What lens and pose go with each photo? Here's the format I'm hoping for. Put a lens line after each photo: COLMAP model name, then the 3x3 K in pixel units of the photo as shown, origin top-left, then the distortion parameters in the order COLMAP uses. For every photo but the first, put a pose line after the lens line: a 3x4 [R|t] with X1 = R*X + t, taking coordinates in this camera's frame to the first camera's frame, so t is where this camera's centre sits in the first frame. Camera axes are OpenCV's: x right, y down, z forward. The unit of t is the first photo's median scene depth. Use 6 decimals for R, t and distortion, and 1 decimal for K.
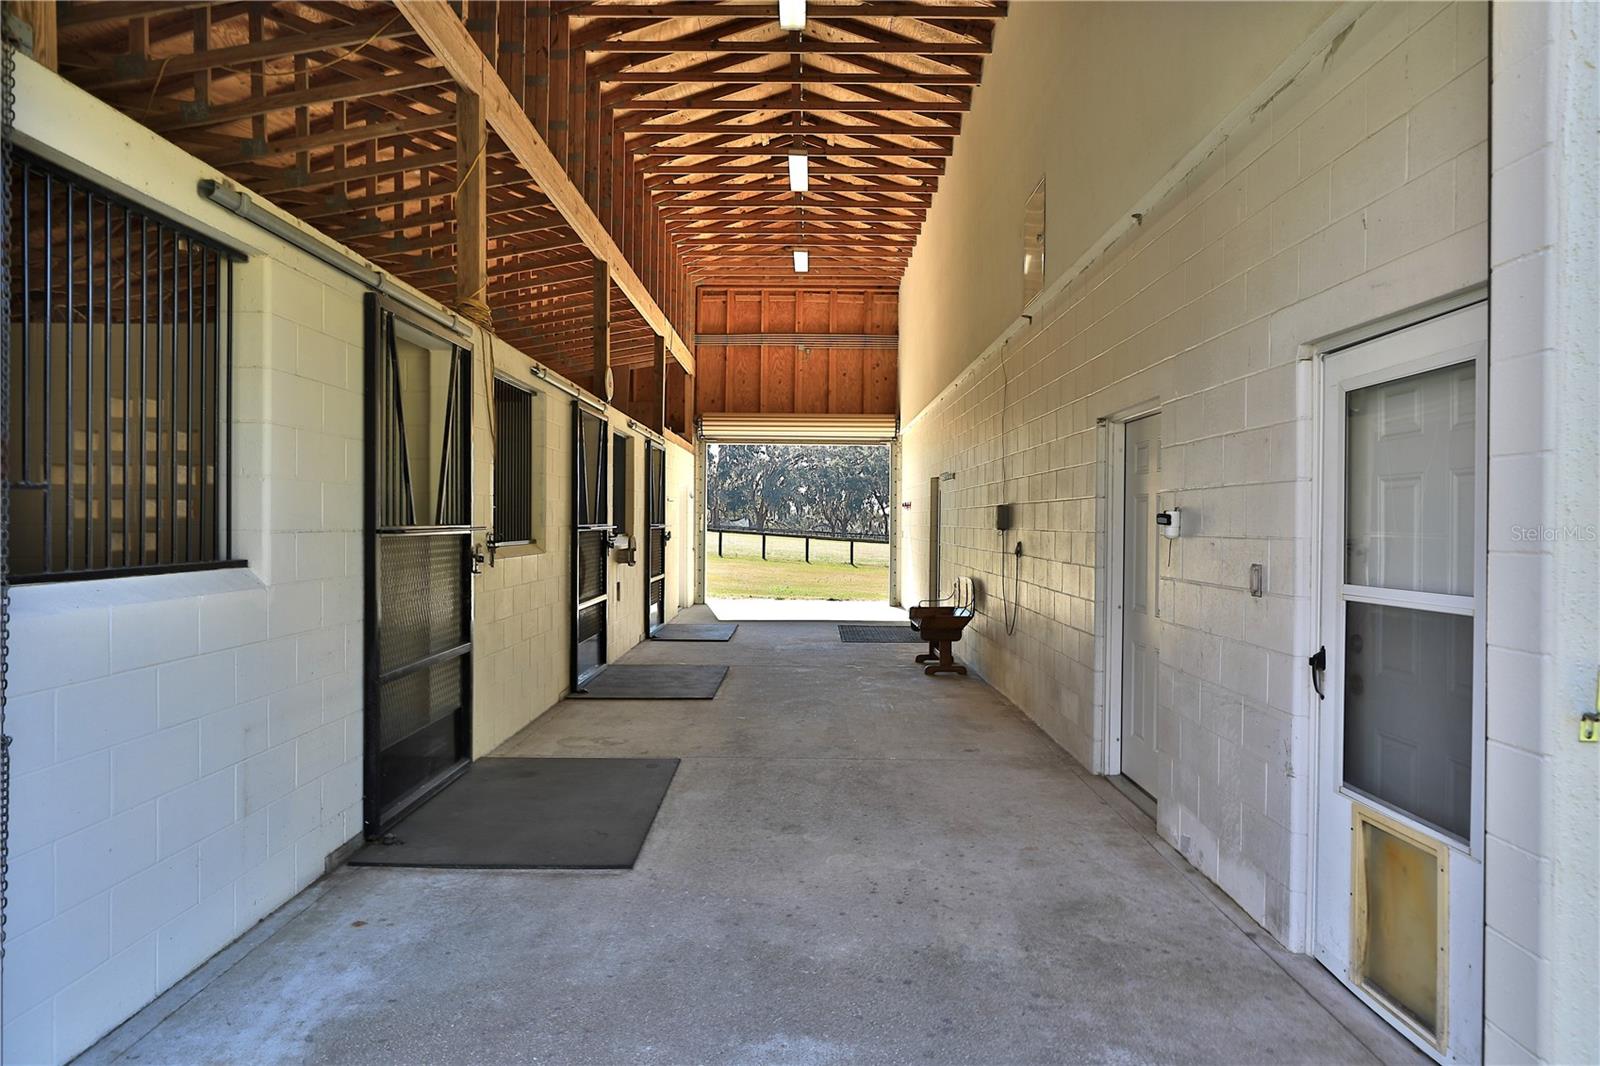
lens RADIAL K [[973.9, 0, 798.2], [0, 973.9, 535.6], [0, 0, 1]] dist [0.001383, 0.003283]
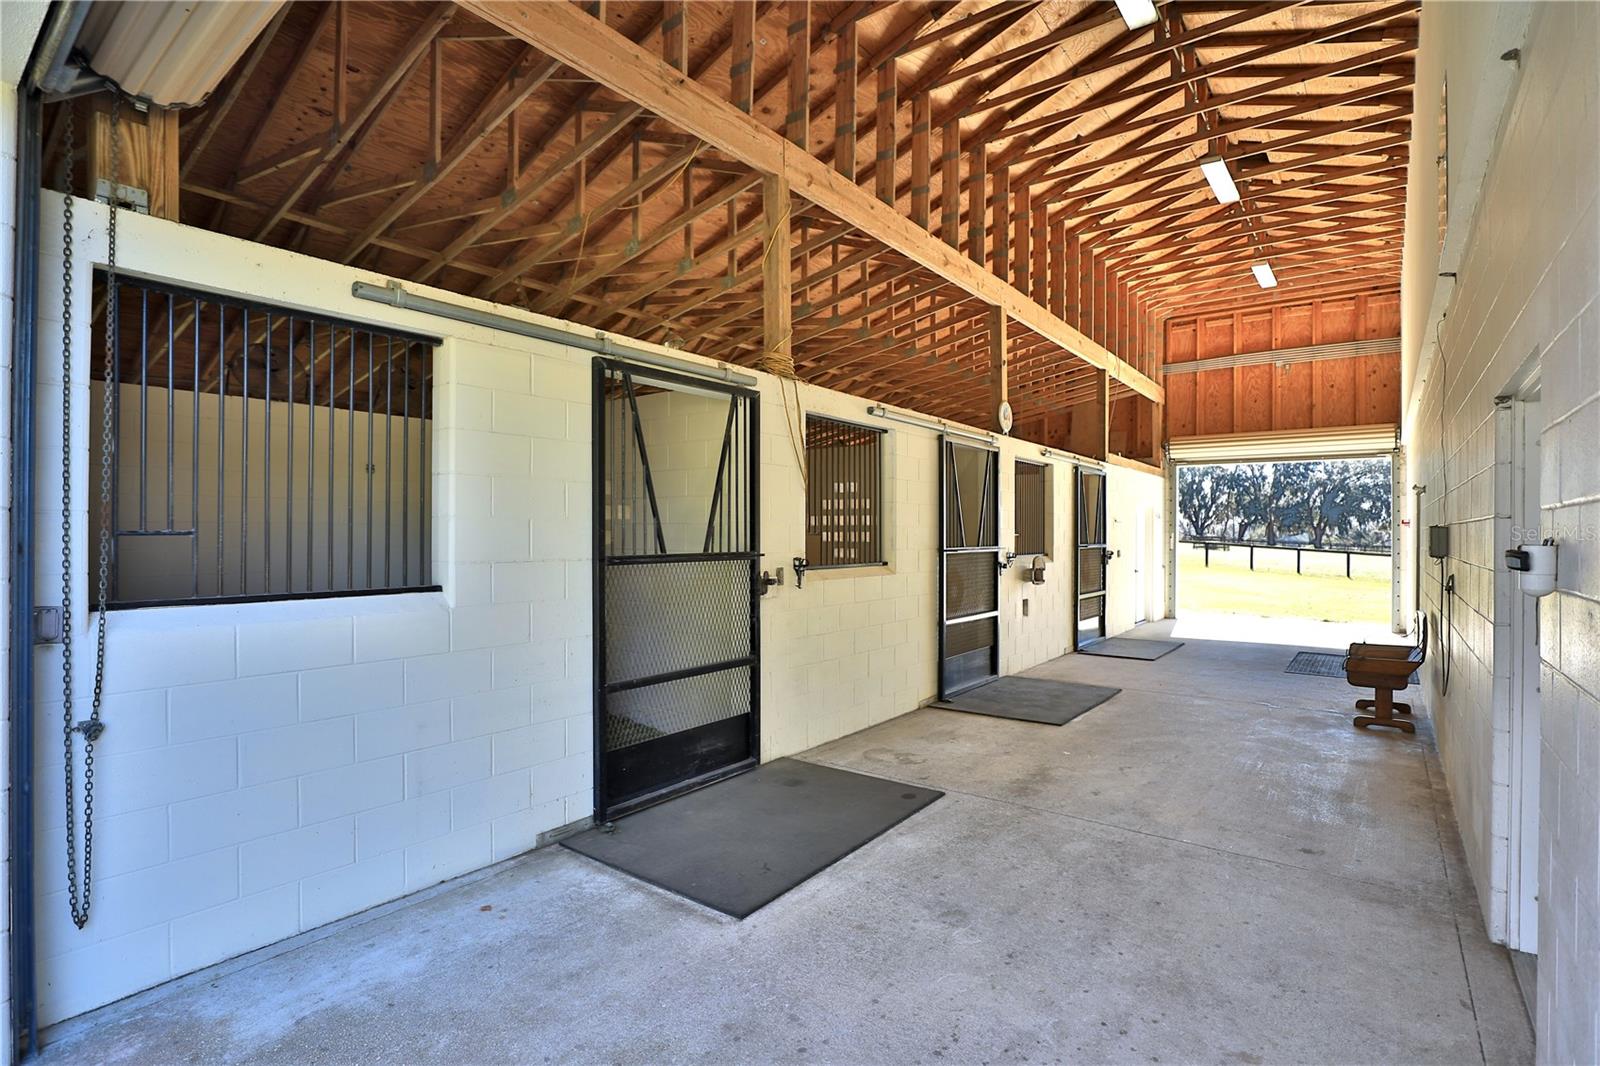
lens RADIAL K [[765.8, 0, 801.9], [0, 765.8, 537.0], [0, 0, 1]] dist [-0.030553, 0.002916]
pose [[0.799622, -0.002460, -0.600498, 0.126384], [-0.006174, 0.999905, -0.012319, -0.009286], [0.600471, 0.013558, 0.799531, 0.170279]]
